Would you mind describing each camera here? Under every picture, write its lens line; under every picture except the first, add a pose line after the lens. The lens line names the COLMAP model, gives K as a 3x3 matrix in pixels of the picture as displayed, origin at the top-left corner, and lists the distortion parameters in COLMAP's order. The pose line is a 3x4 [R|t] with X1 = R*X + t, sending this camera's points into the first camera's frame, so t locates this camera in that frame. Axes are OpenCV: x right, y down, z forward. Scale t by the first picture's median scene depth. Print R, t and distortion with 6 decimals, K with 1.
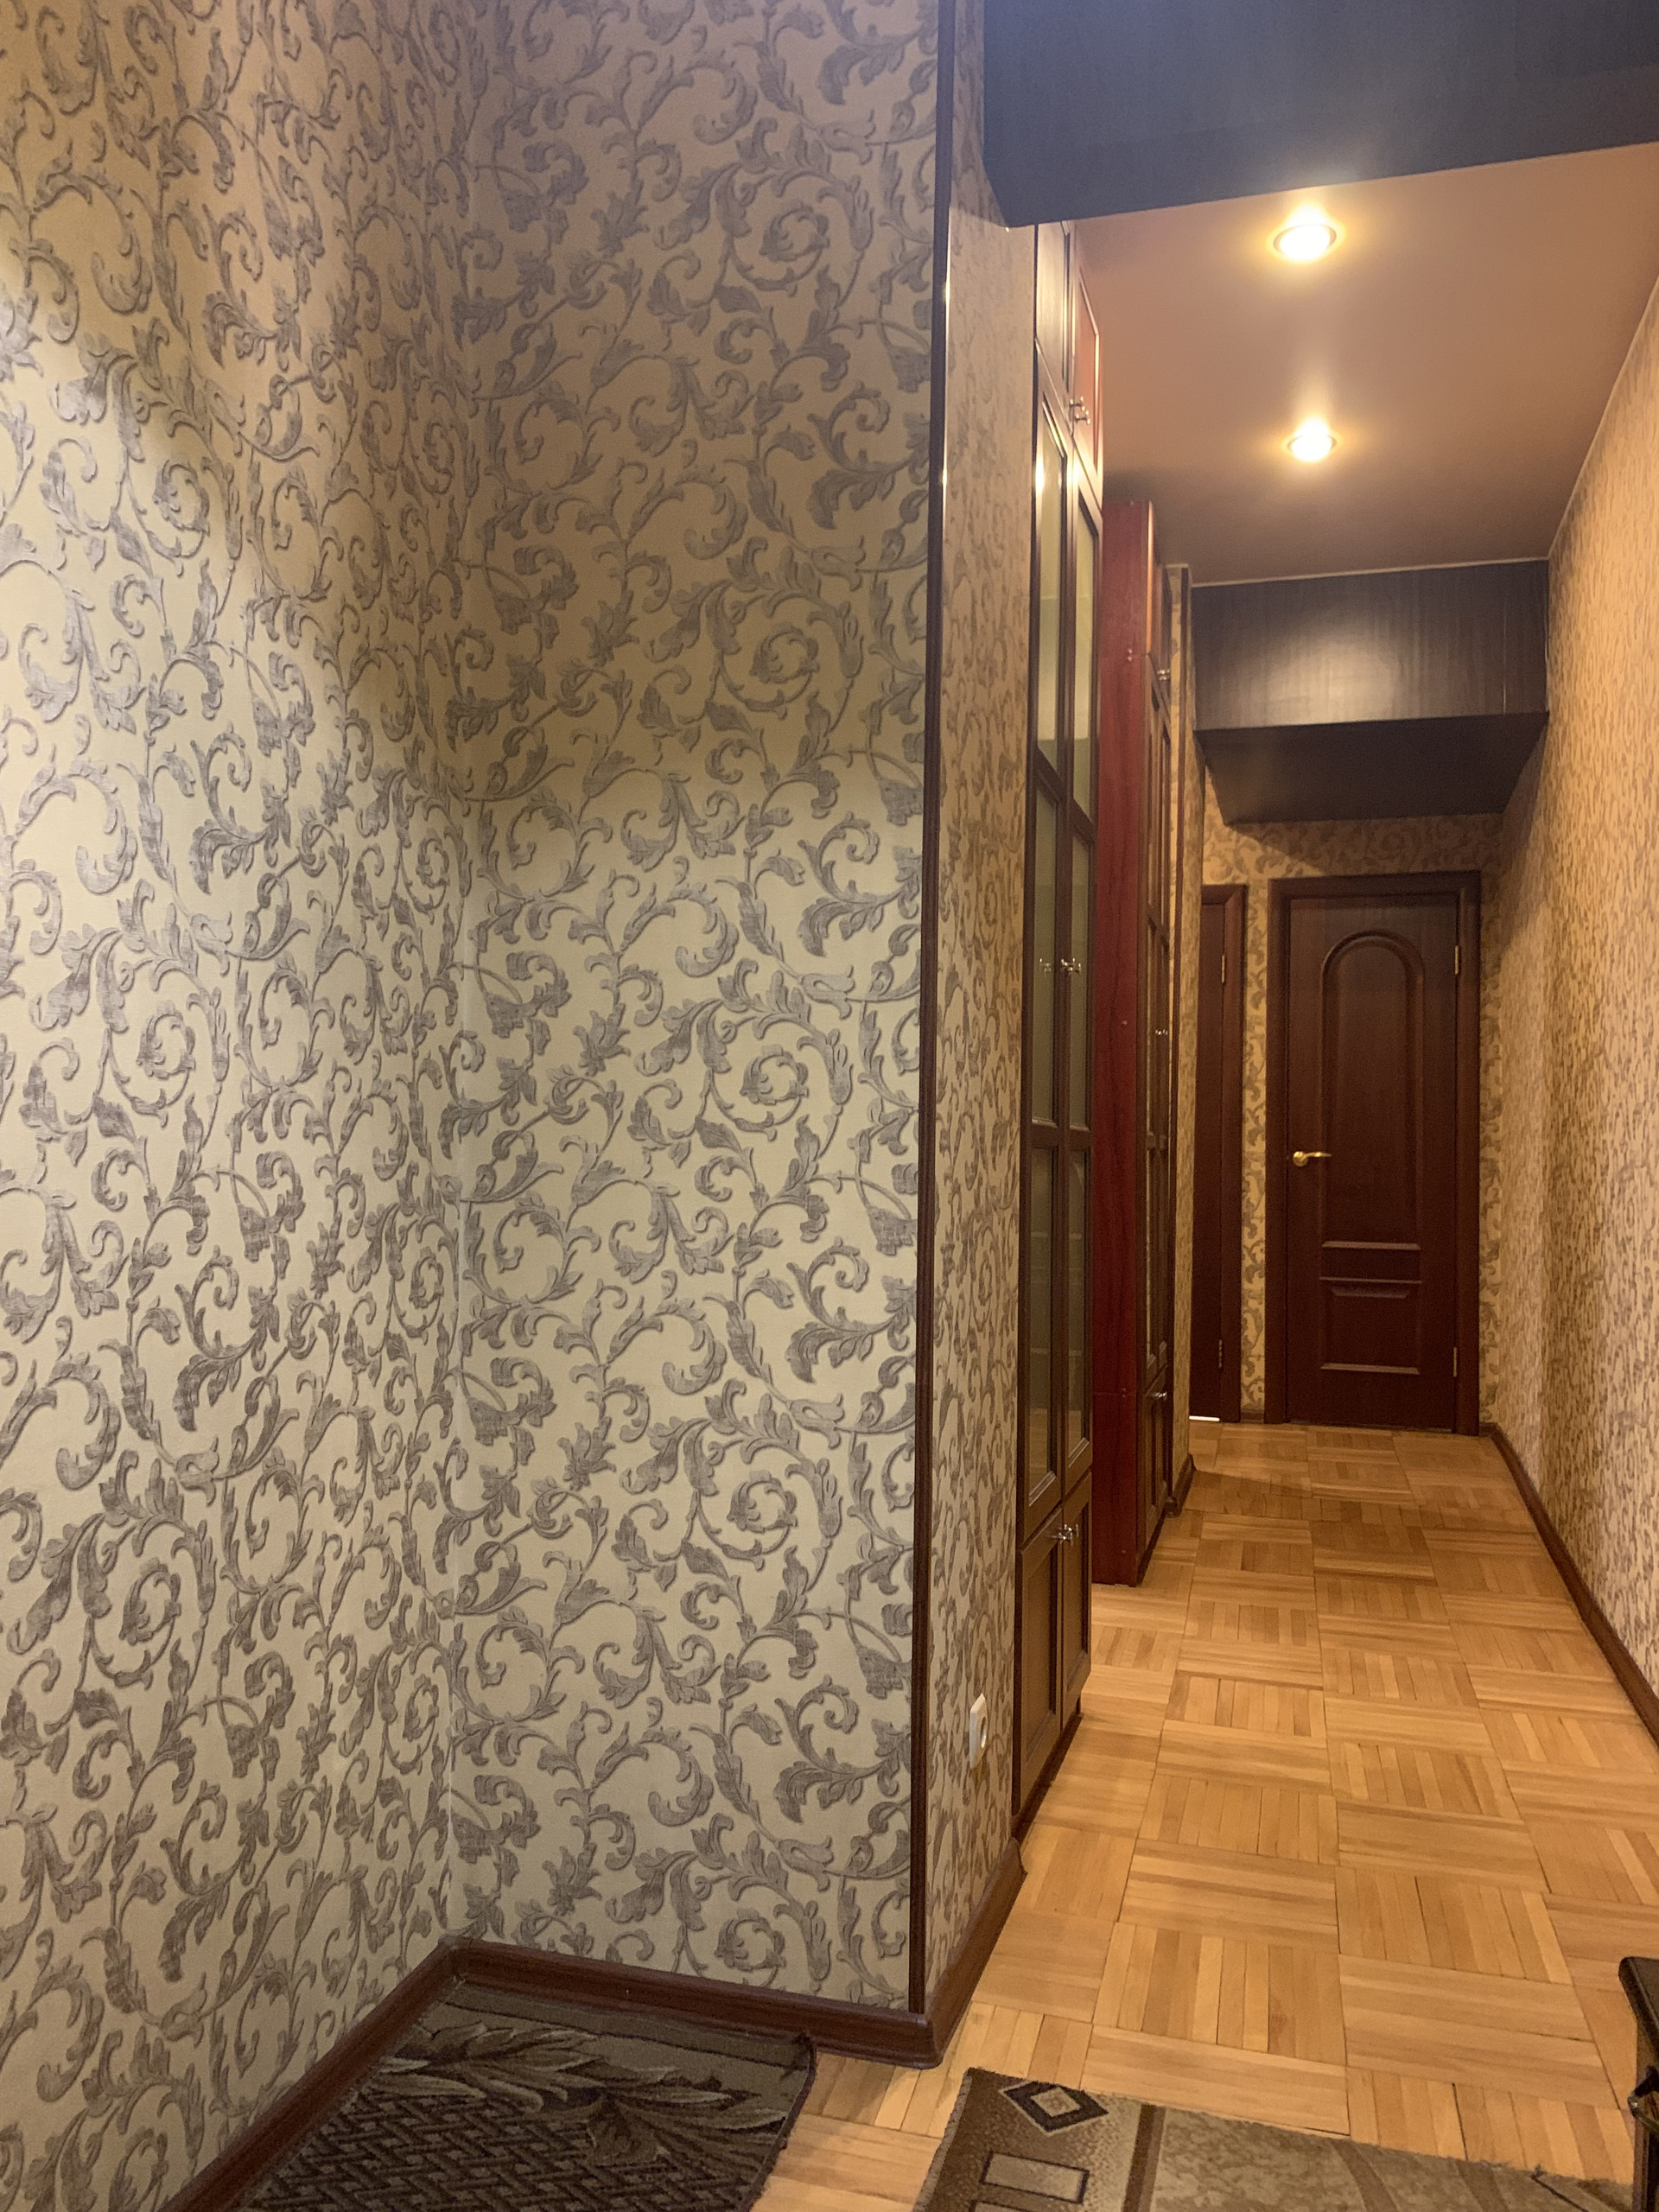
lens RADIAL K [[1696.7, 0, 829.4], [0, 1696.7, 1105.7], [0, 0, 1]] dist [0.031085, -0.040746]
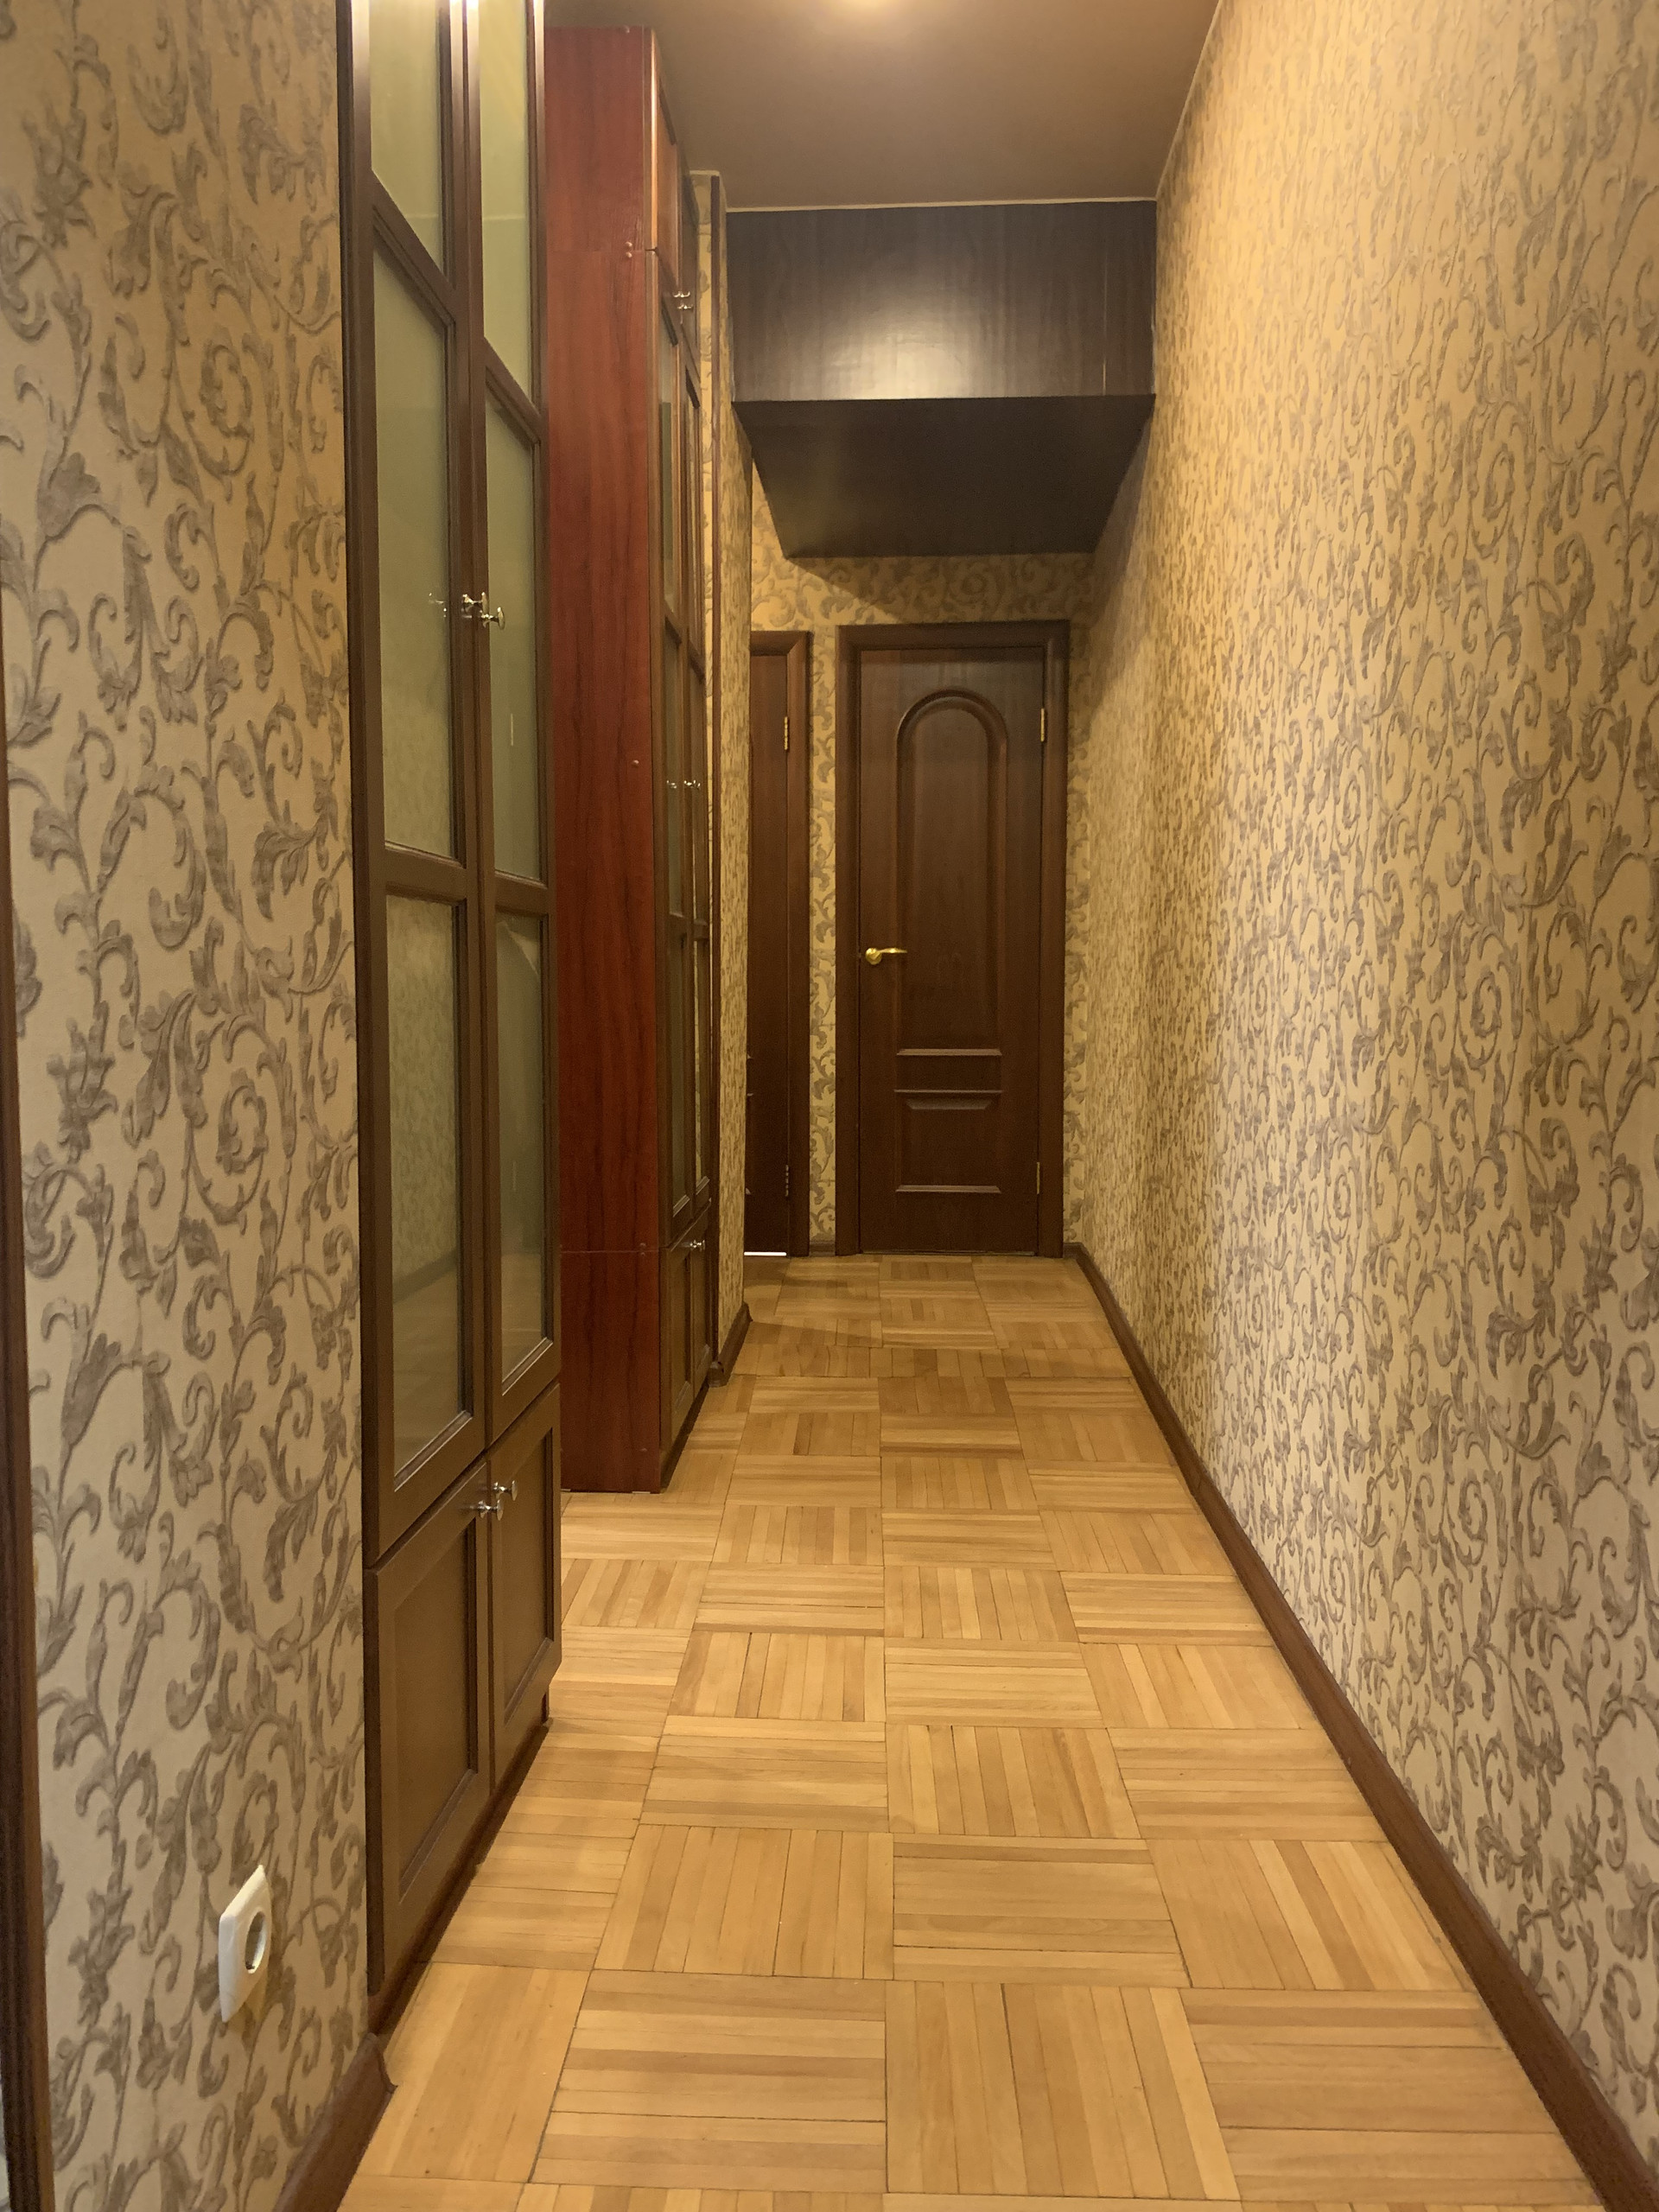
lens RADIAL K [[1696.7, 0, 809.6], [0, 1696.7, 1136.6], [0, 0, 1]] dist [0.031085, -0.040746]
pose [[0.974955, -0.038305, 0.219081, 0.051674], [0.011038, 0.992176, 0.124357, 0.014926], [-0.222130, -0.118824, 0.967750, 0.155594]]
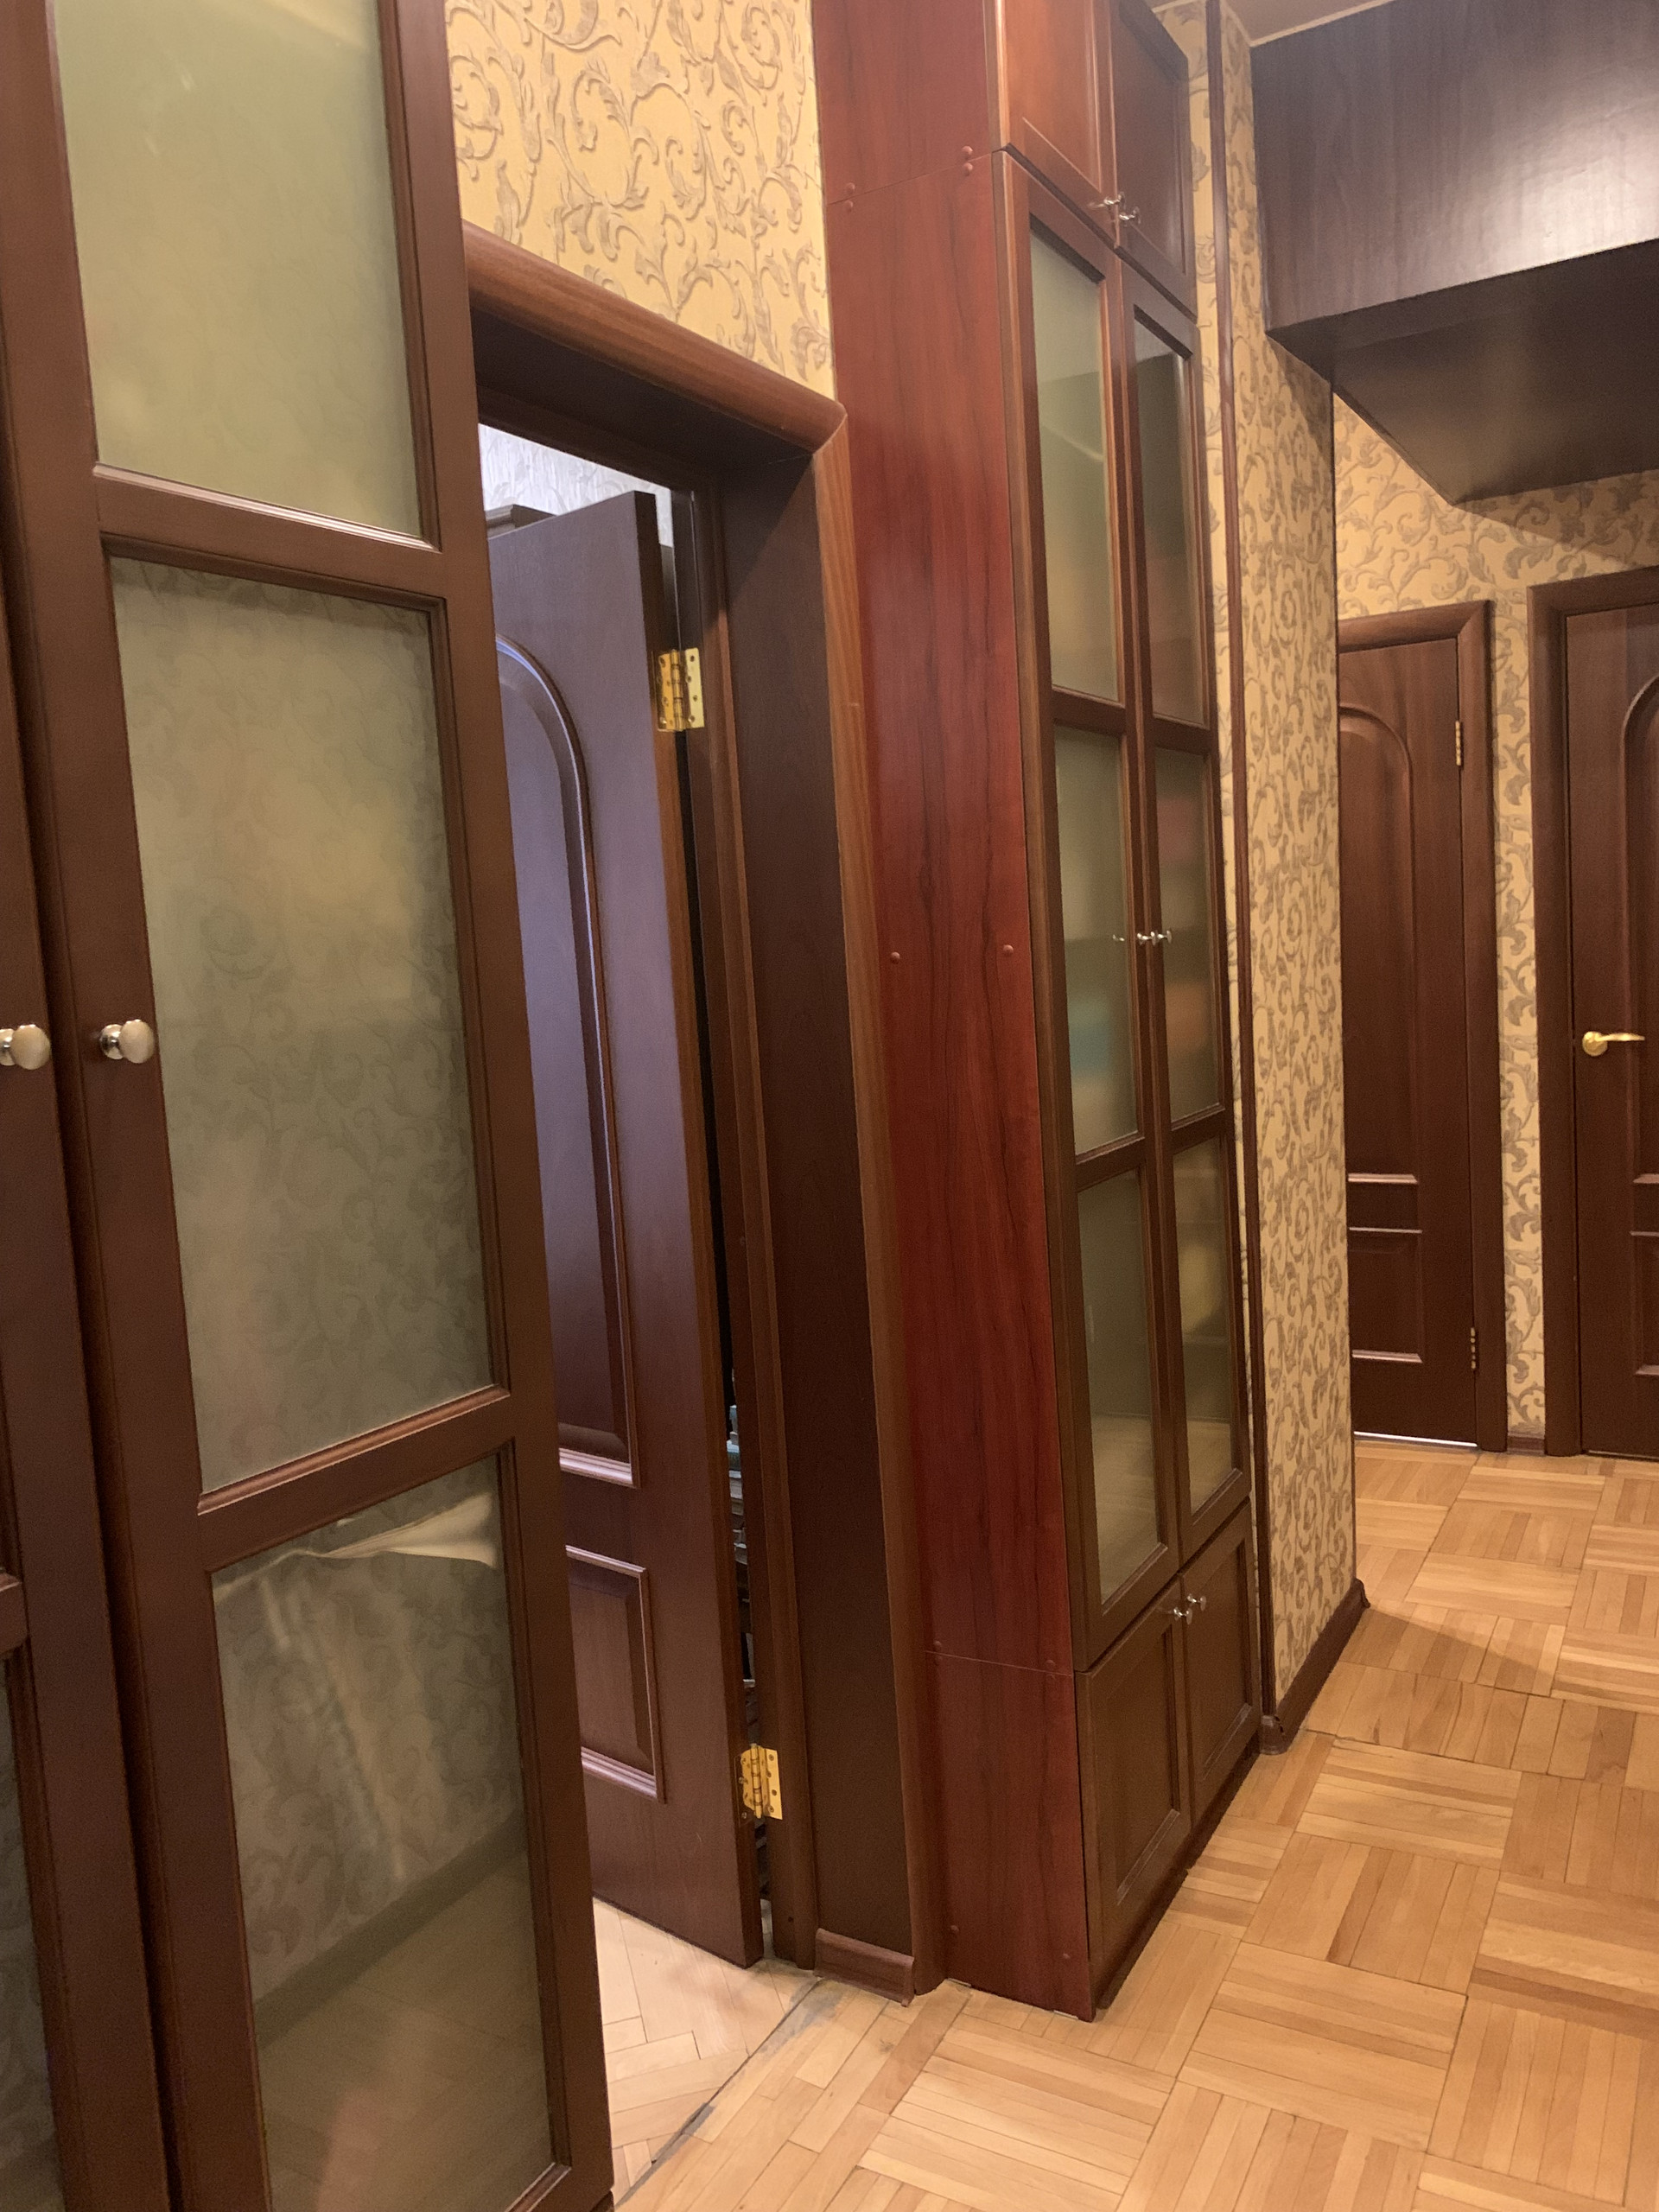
lens RADIAL K [[1696.7, 0, 847.3], [0, 1696.7, 1097.4], [0, 0, 1]] dist [0.031085, -0.040746]
pose [[0.967622, -0.052635, -0.246853, 0.171451], [0.084888, 0.988907, 0.121889, -0.050026], [0.237699, -0.138898, 0.961357, 0.346208]]
